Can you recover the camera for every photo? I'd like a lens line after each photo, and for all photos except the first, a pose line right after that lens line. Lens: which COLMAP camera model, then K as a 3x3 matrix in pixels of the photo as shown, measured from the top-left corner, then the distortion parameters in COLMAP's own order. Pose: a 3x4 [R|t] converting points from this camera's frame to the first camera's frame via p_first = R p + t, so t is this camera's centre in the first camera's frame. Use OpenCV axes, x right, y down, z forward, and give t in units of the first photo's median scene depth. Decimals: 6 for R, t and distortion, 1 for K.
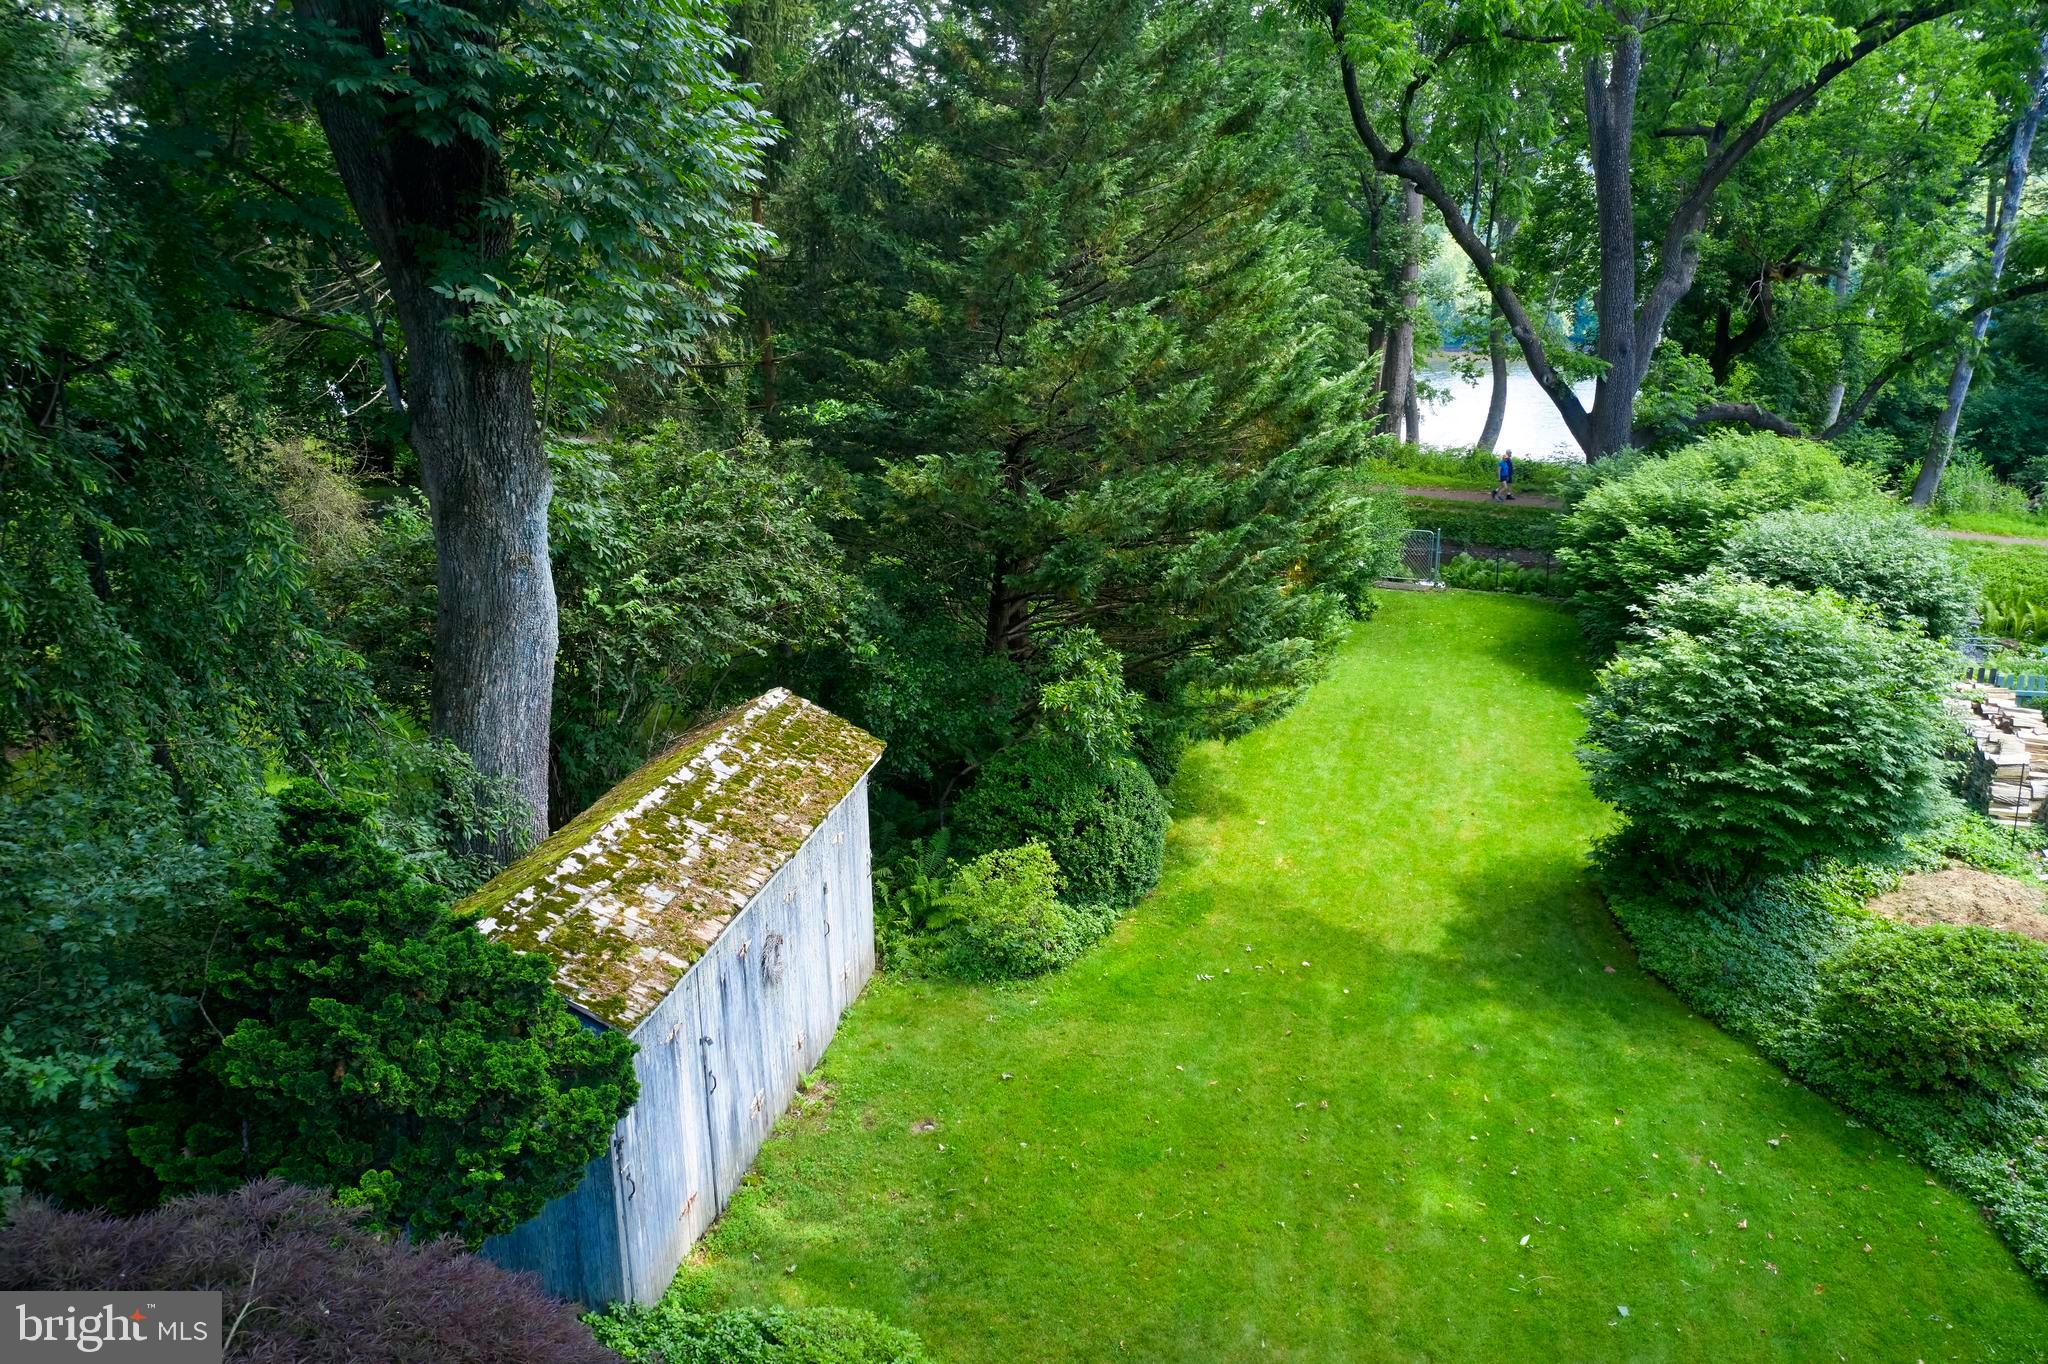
lens RADIAL K [[1607.0, 0, 1024.0], [0, 1607.0, 682.0], [0, 0, 1]] dist [-0.019033, -0.004930]
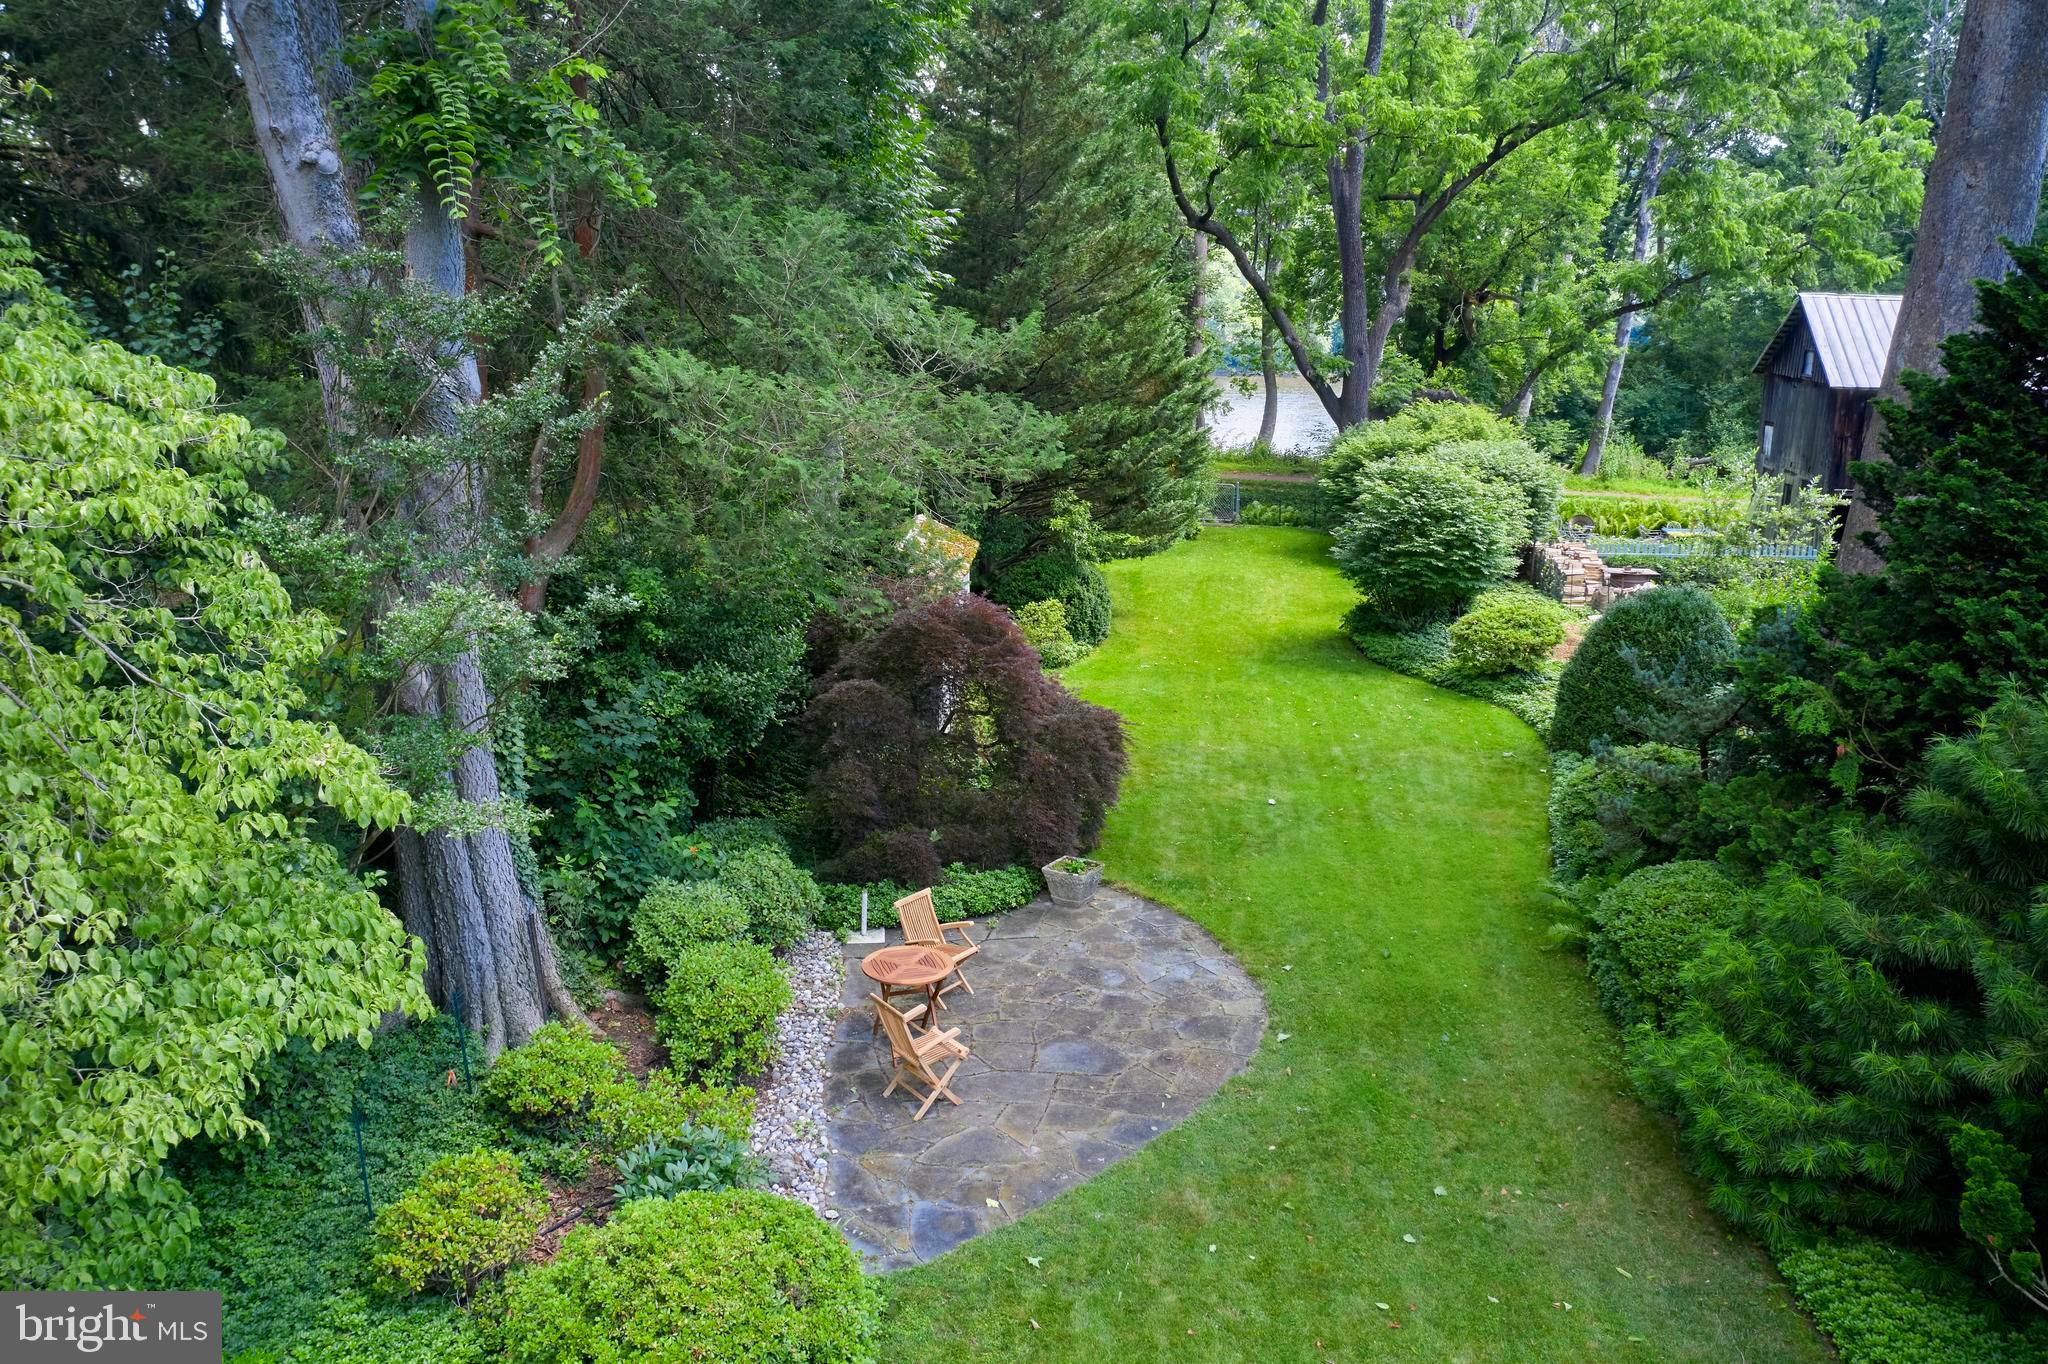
lens RADIAL K [[1607.0, 0, 1024.0], [0, 1607.0, 682.0], [0, 0, 1]] dist [-0.019033, -0.004930]
pose [[0.990664, -0.032754, 0.132336, -0.130989], [0.035284, 0.999236, -0.016817, 0.107278], [-0.131684, 0.021329, 0.991062, -0.400347]]
